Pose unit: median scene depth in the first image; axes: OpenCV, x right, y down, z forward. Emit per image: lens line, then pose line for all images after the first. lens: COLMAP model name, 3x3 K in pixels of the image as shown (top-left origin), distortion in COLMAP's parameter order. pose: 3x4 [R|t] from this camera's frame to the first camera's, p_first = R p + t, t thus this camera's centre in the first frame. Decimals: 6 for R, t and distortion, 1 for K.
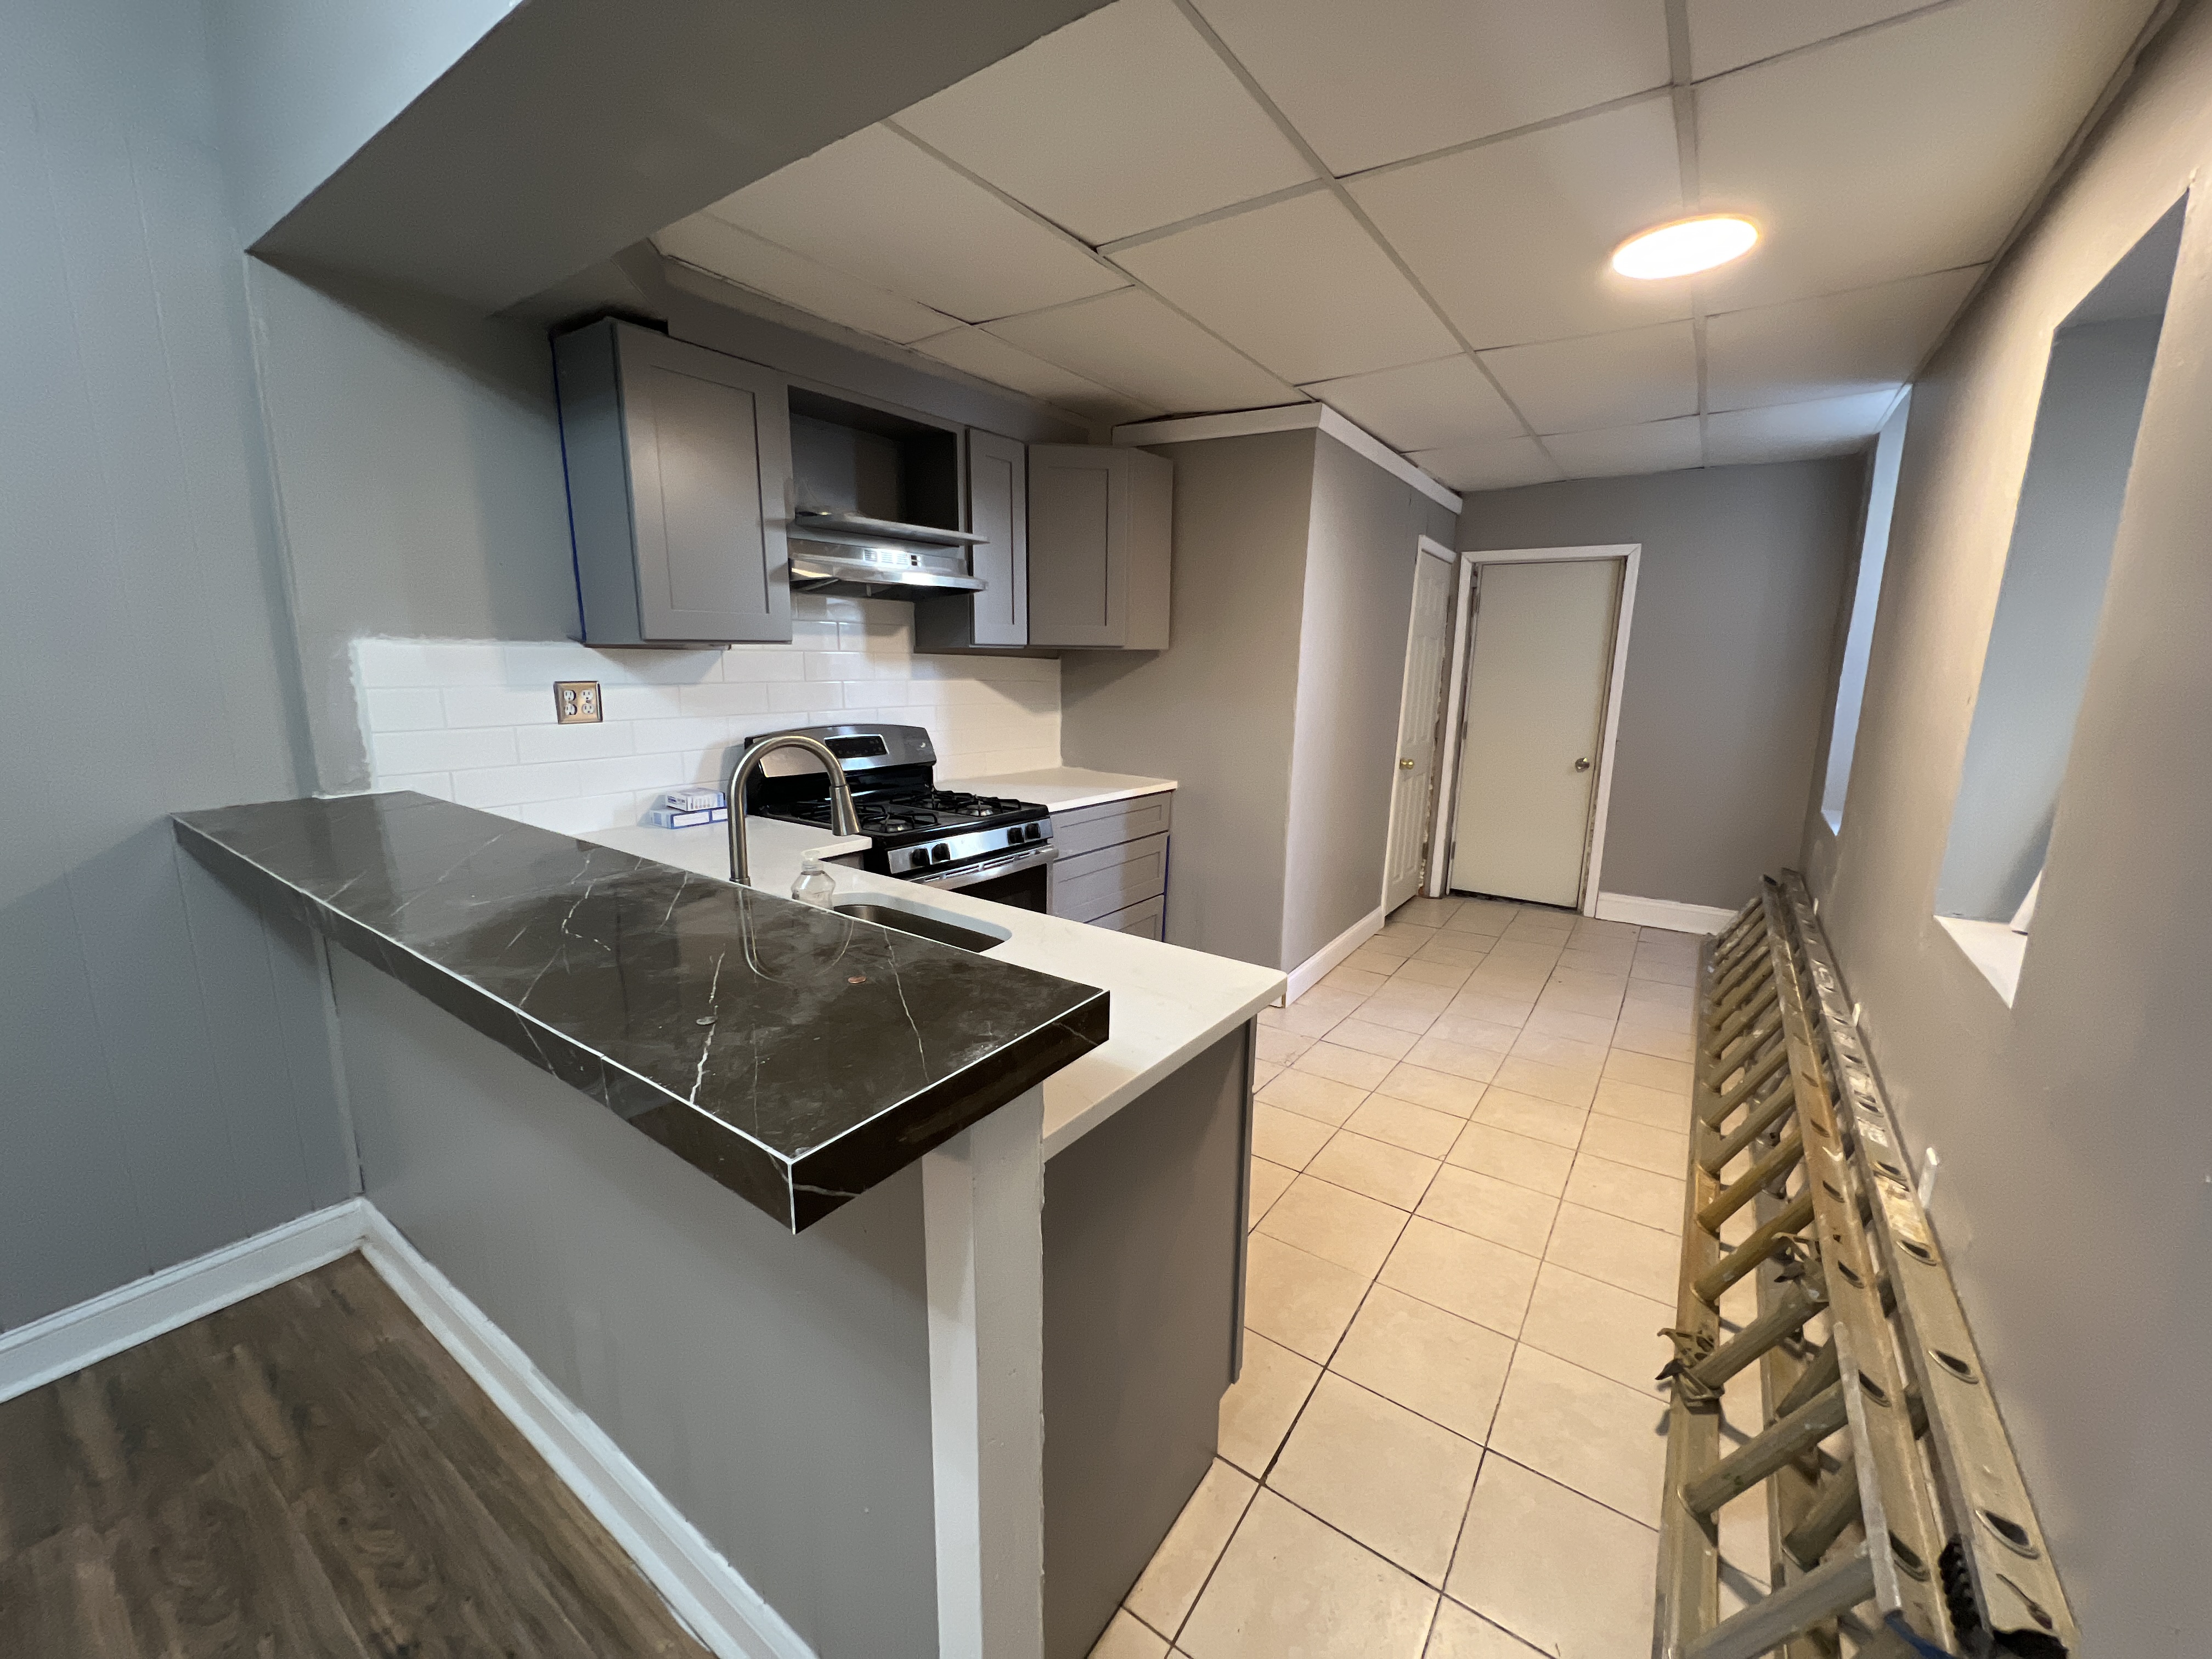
lens RADIAL K [[881.4, 0, 1102.1], [0, 881.4, 829.4], [0, 0, 1]] dist [-0.000083, -0.000141]
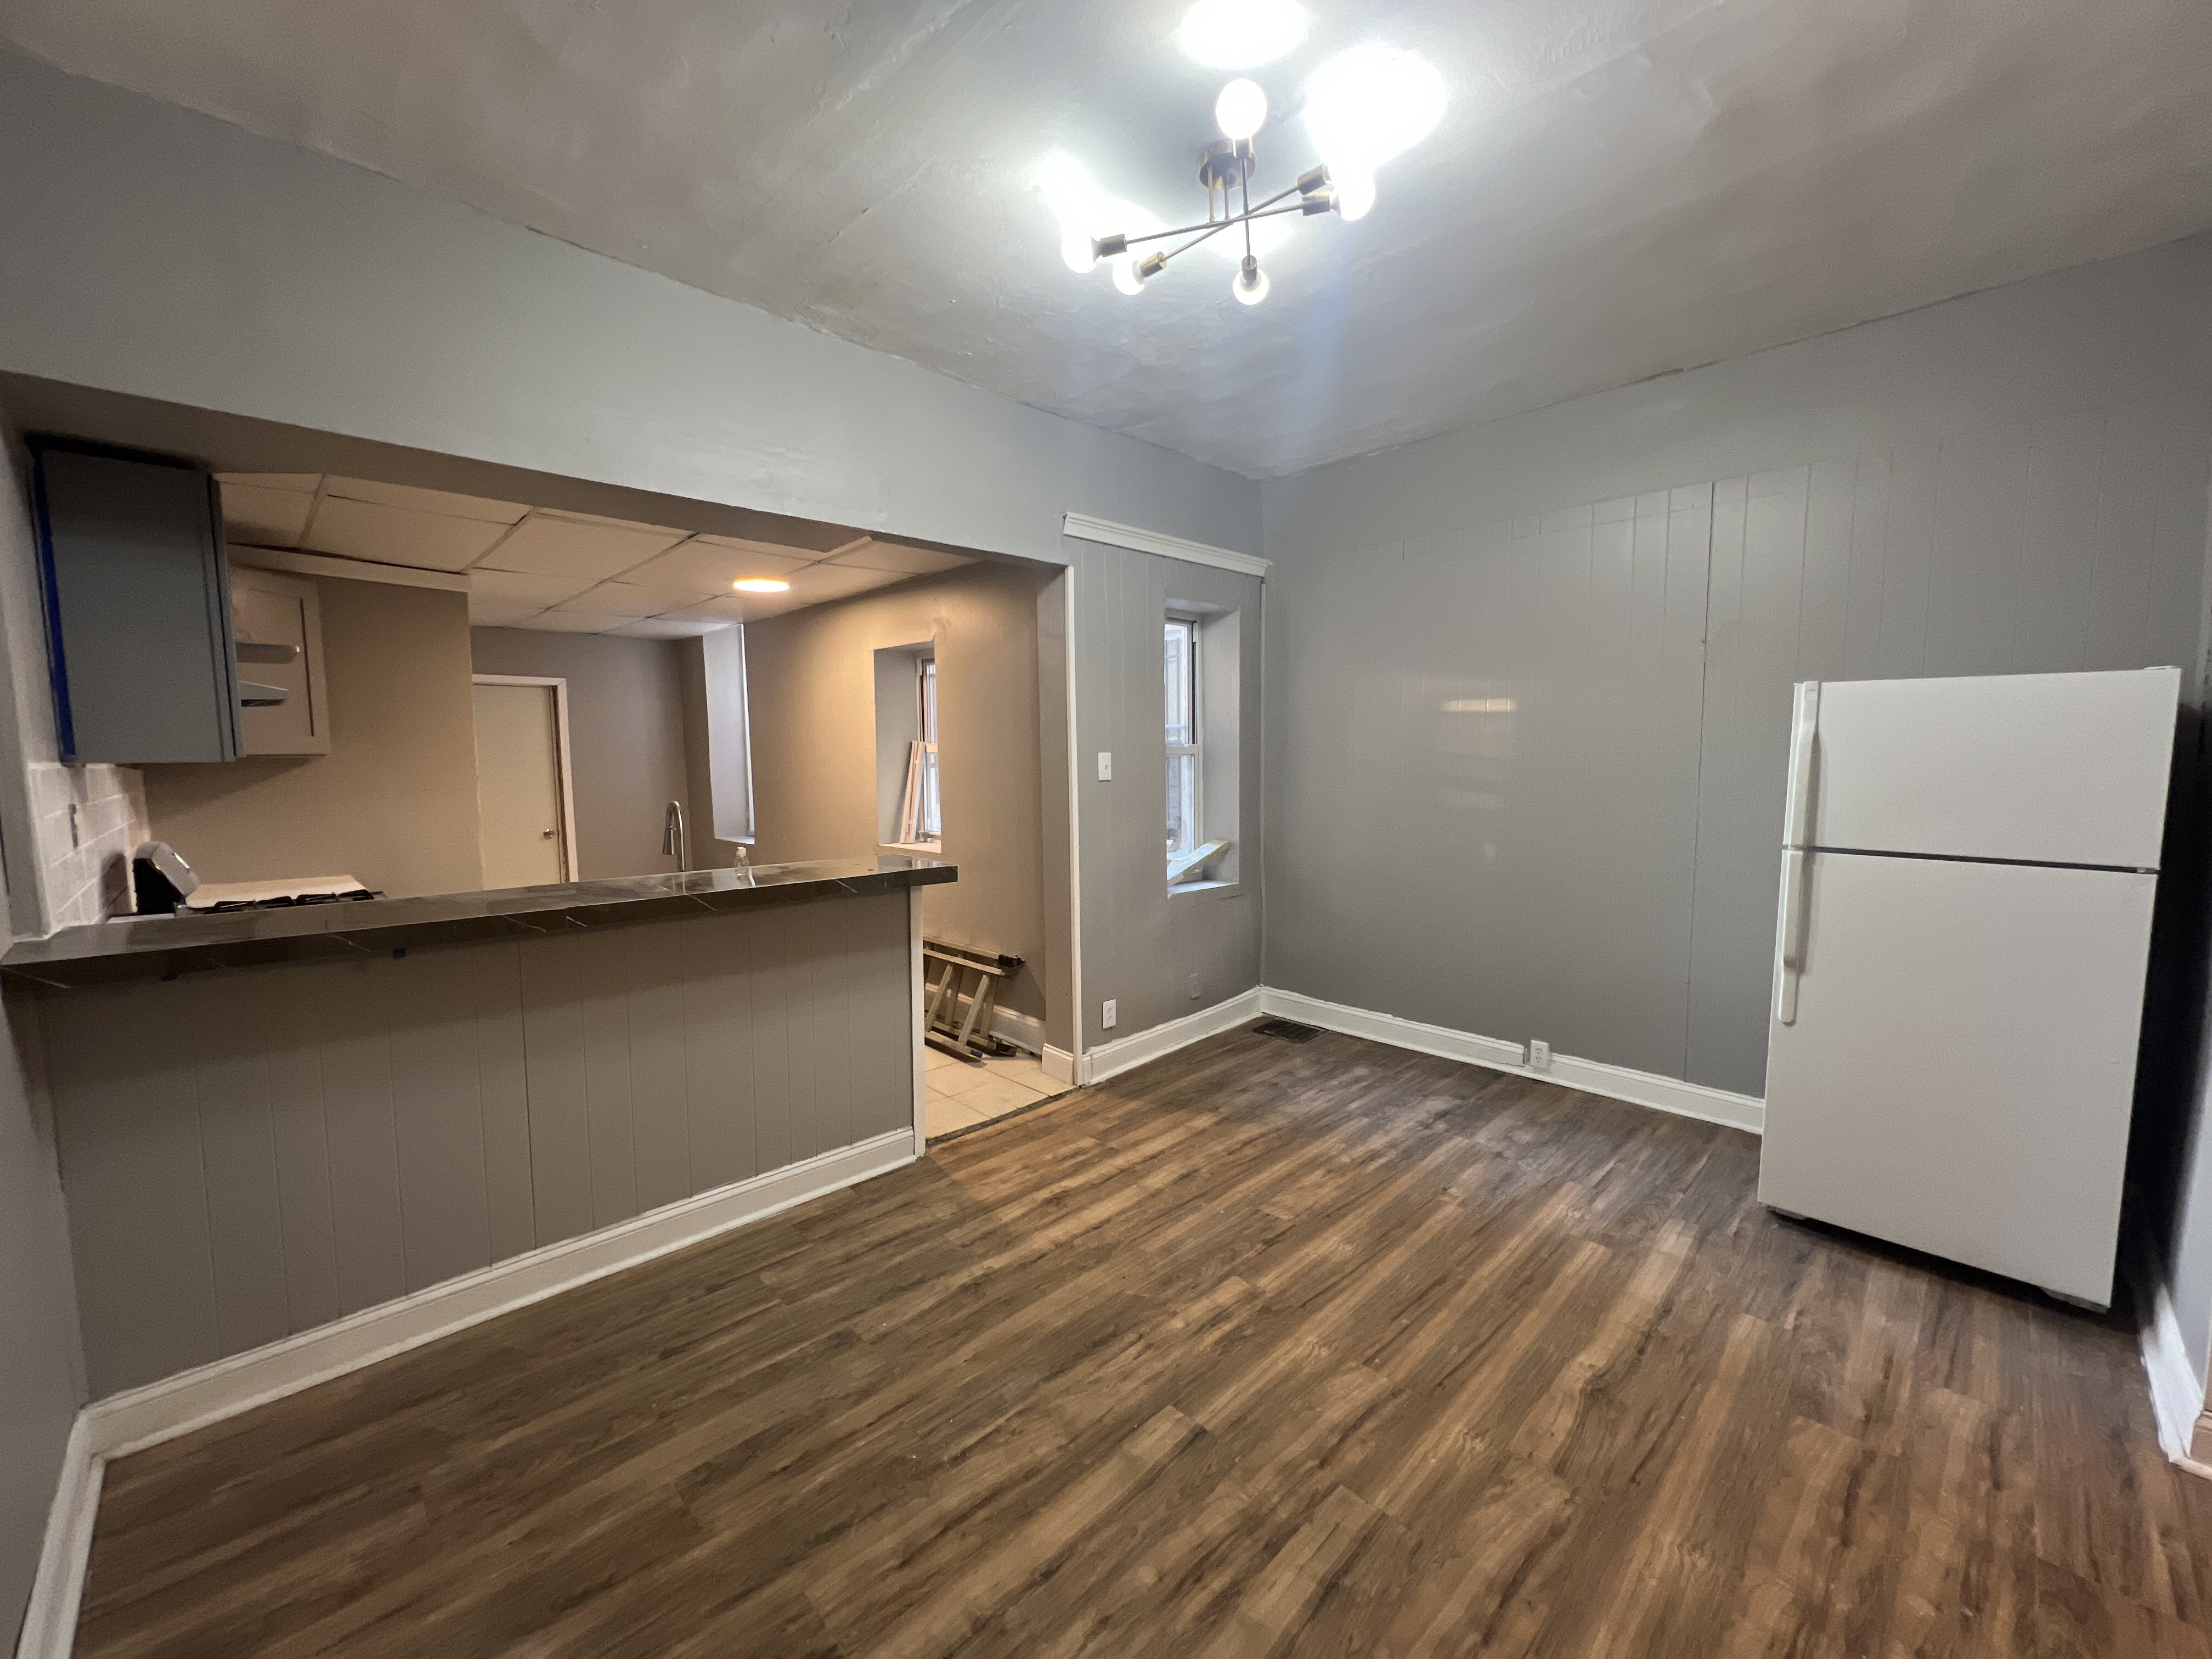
lens RADIAL K [[881.4, 0, 1103.3], [0, 881.4, 831.6], [0, 0, 1]] dist [-0.000083, -0.000141]
pose [[0.187332, -0.103626, 0.976815, -1.061692], [0.201100, 0.977404, 0.065122, 0.010814], [-0.961491, 0.184238, 0.203938, -0.166356]]
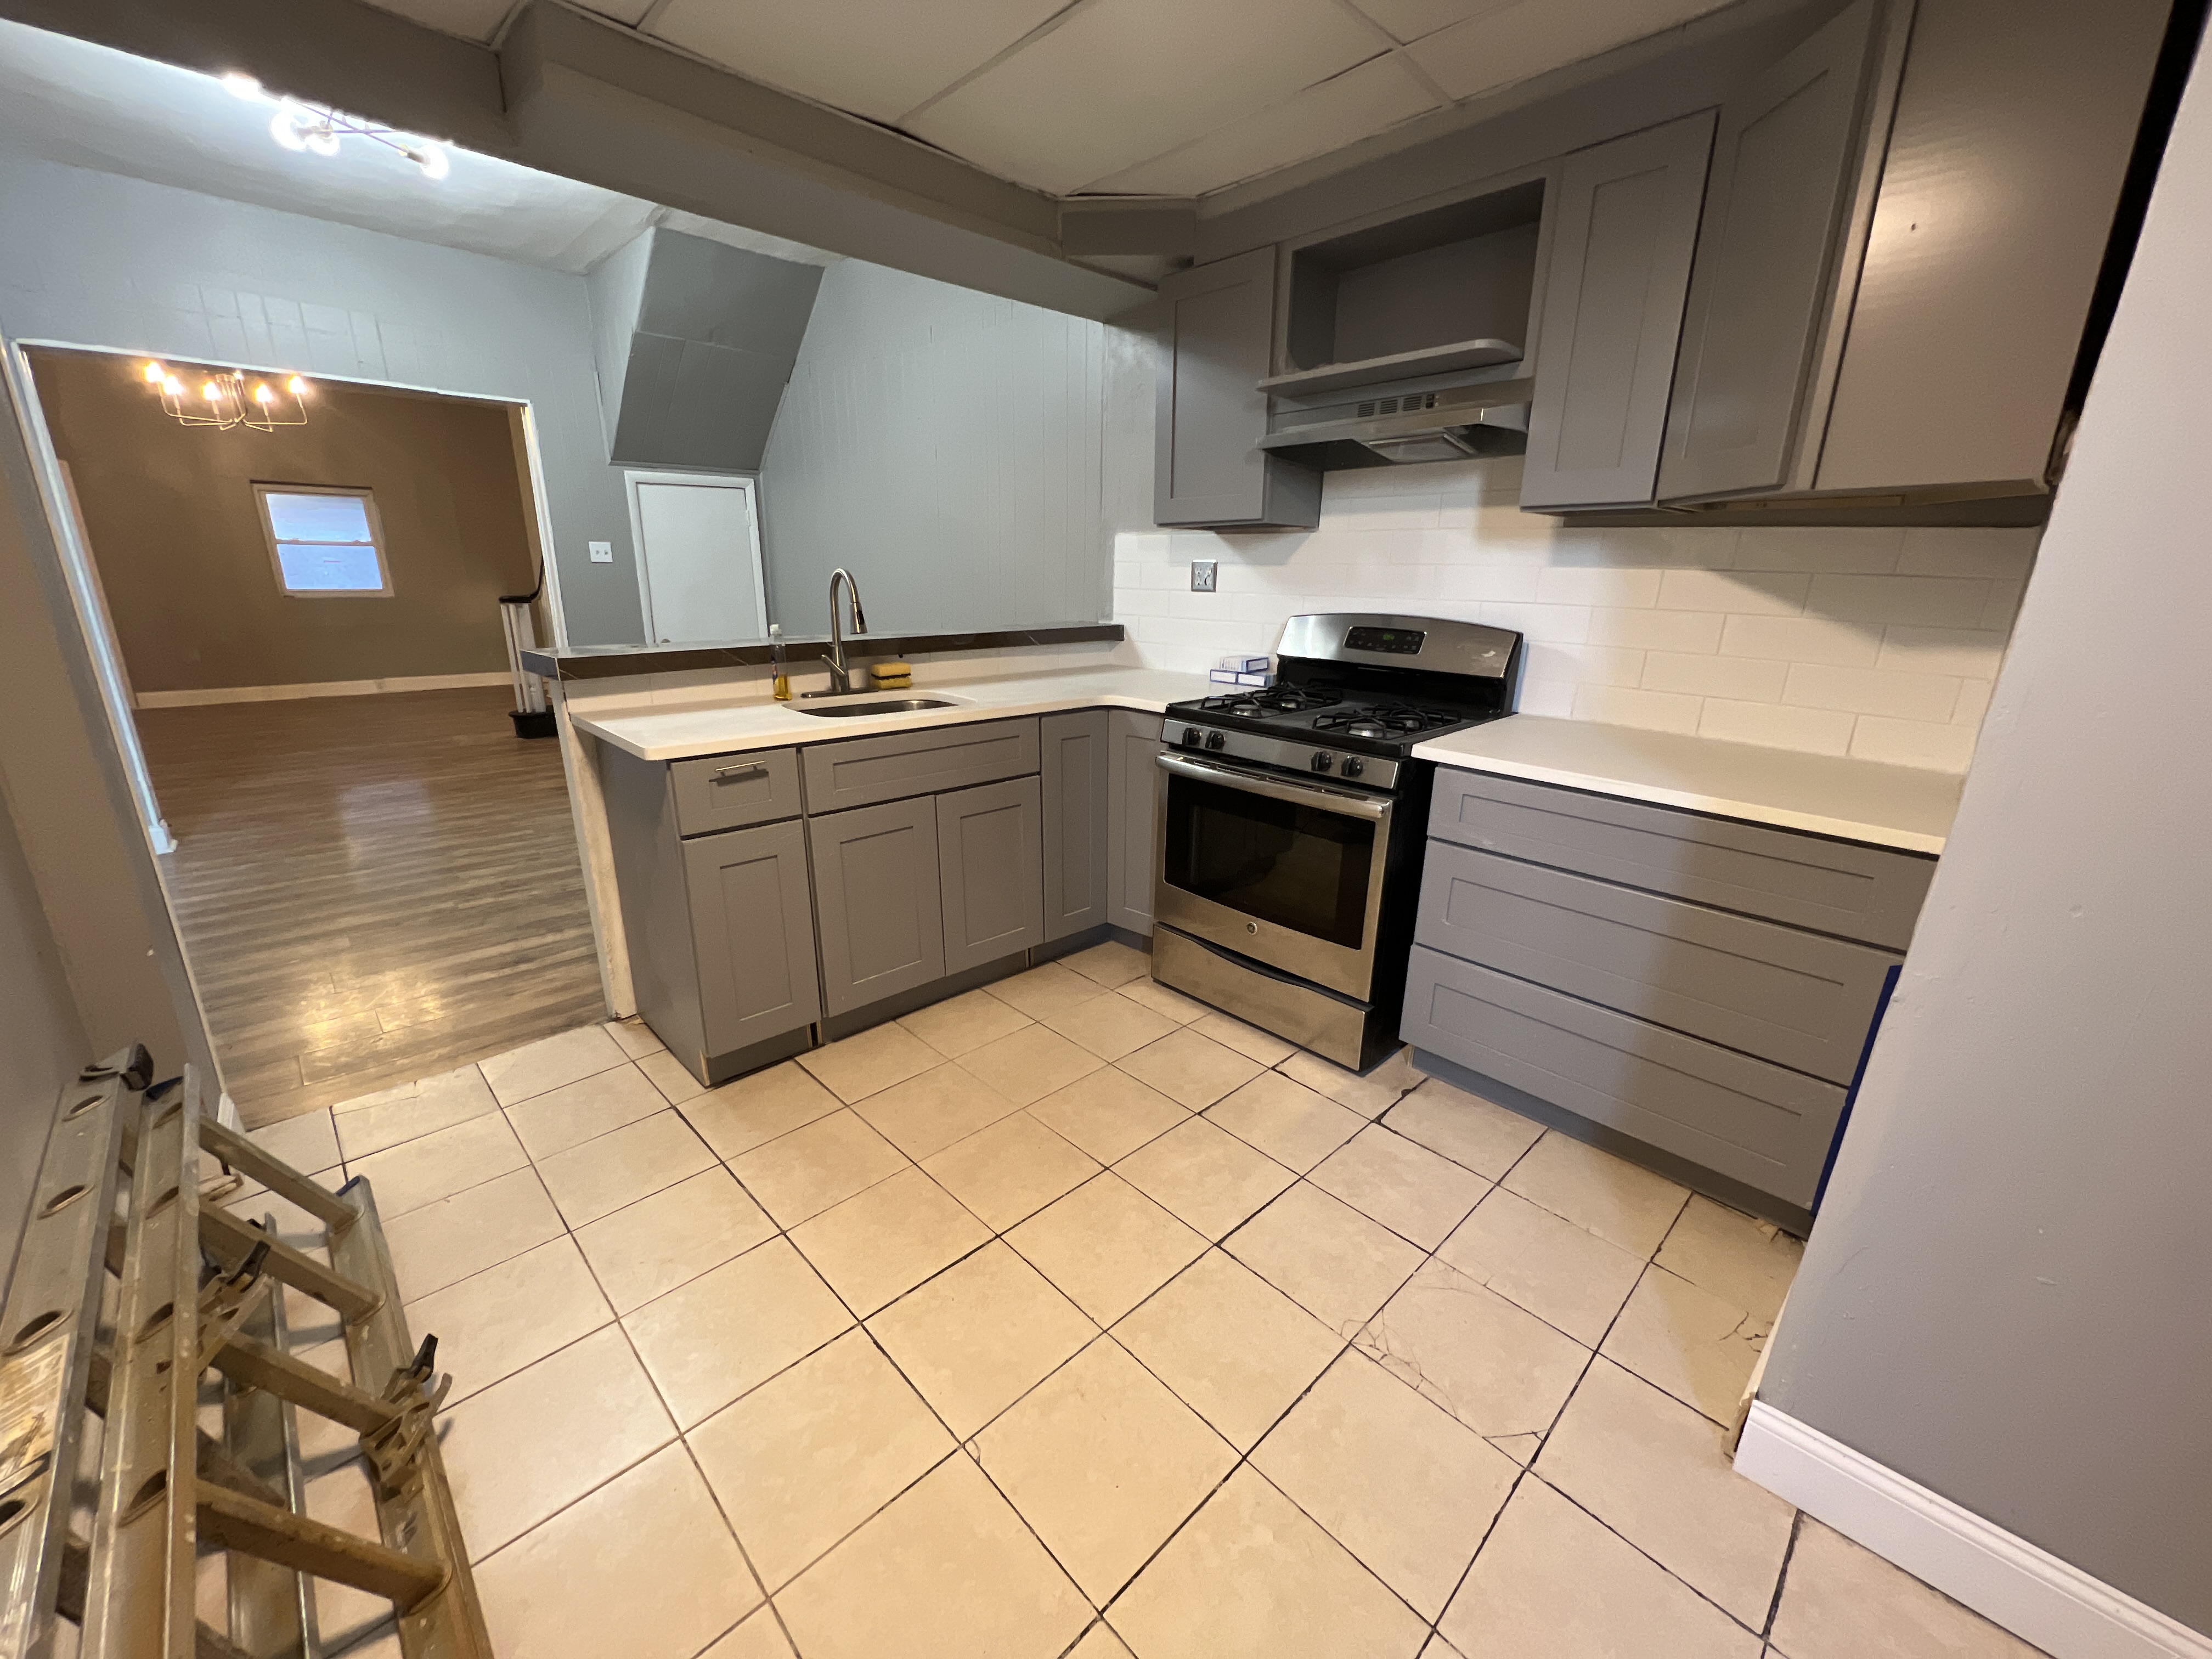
lens RADIAL K [[881.4, 0, 1098.5], [0, 881.4, 828.4], [0, 0, 1]] dist [-0.000083, -0.000141]
pose [[-0.192664, 0.263154, -0.945320, 0.683325], [-0.203542, 0.931699, 0.300845, -0.130769], [0.959923, 0.250374, -0.125942, 0.922751]]
